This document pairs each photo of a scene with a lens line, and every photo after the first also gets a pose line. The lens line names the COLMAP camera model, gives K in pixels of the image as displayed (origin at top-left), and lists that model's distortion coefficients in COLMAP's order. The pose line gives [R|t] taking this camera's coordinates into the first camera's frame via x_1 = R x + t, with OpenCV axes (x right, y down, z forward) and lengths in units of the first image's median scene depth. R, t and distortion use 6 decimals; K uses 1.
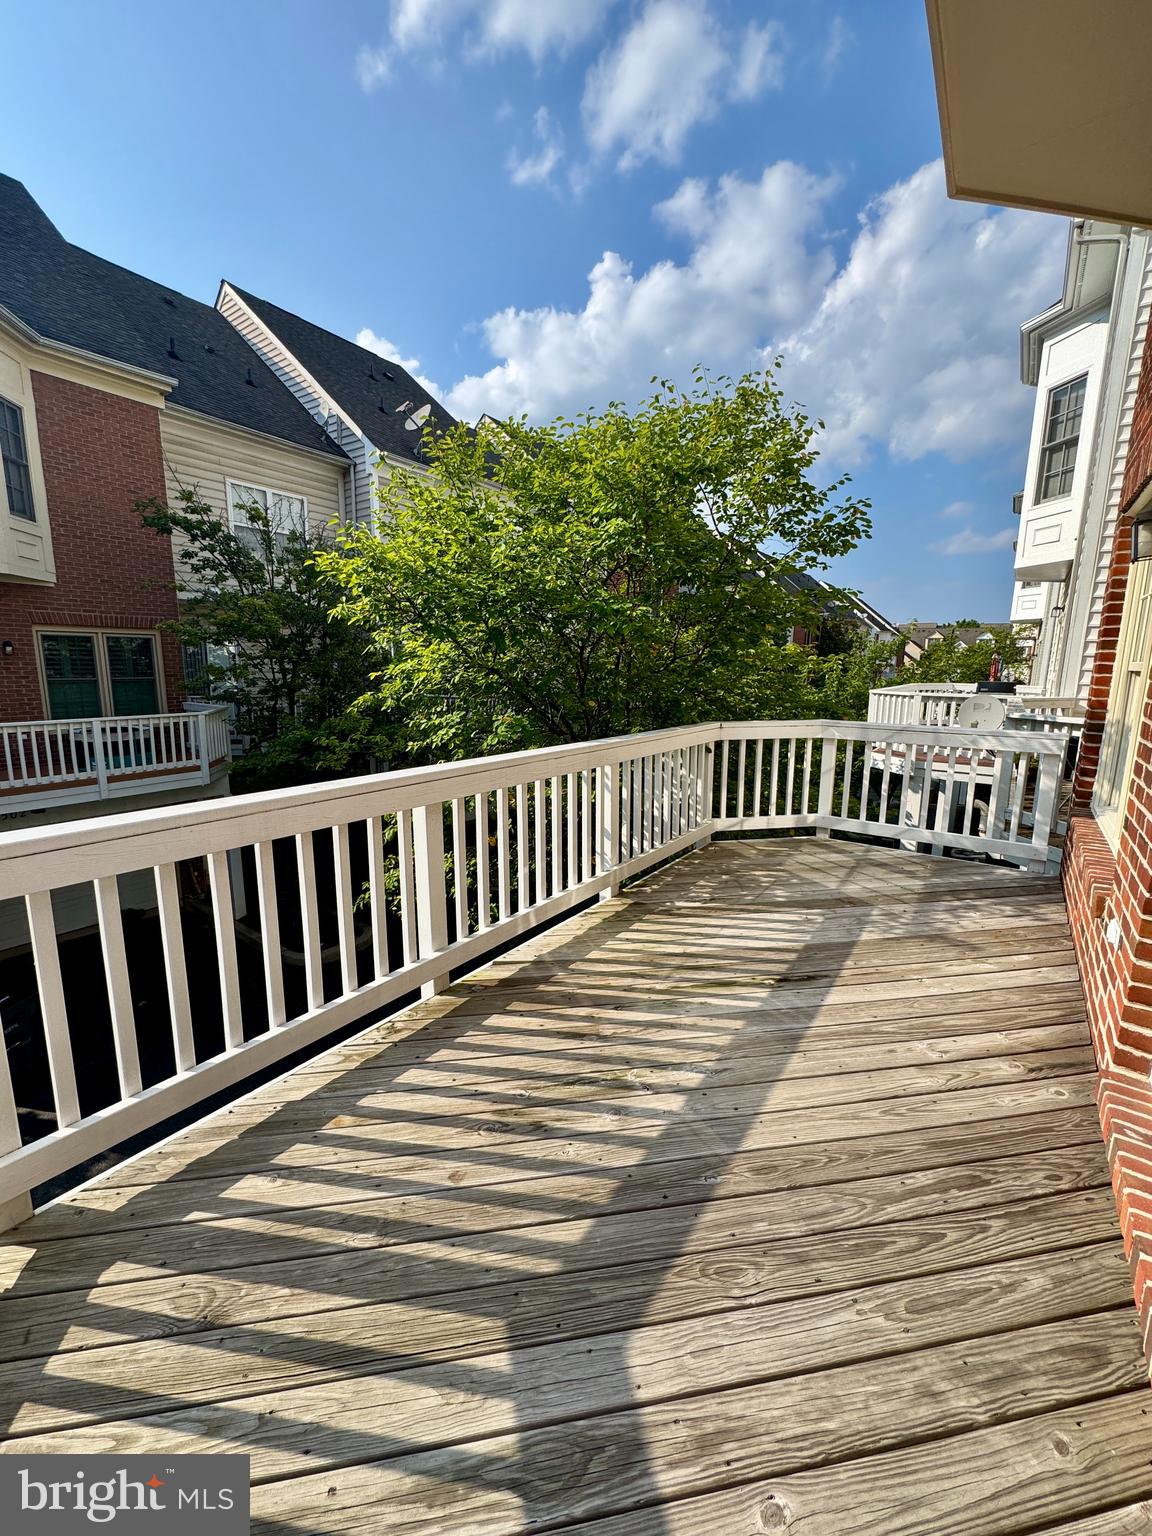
lens RADIAL K [[612.8, 0, 573.8], [0, 612.8, 767.7], [0, 0, 1]] dist [-0.001679, 0.000530]
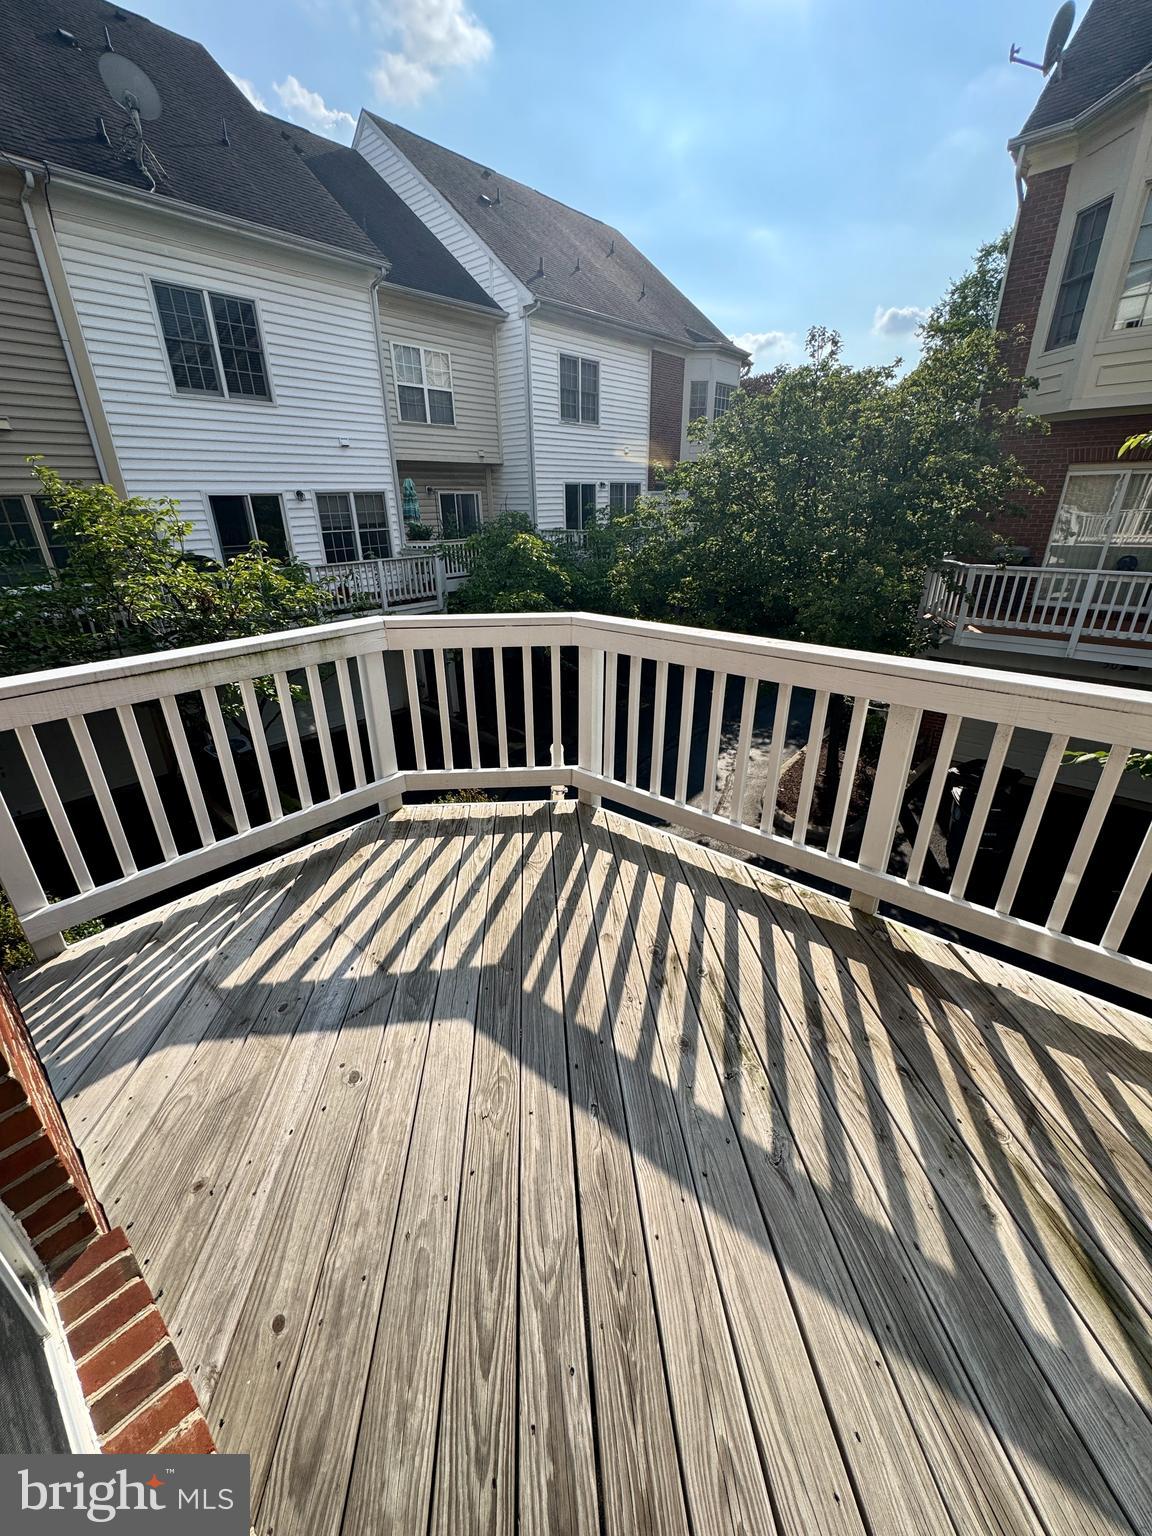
lens RADIAL K [[612.8, 0, 580.5], [0, 612.8, 774.7], [0, 0, 1]] dist [-0.001679, 0.000530]
pose [[-0.091276, 0.399245, -0.912290, 0.696897], [-0.157556, 0.898785, 0.409098, -0.146997], [0.983283, 0.181078, -0.019134, 0.706775]]
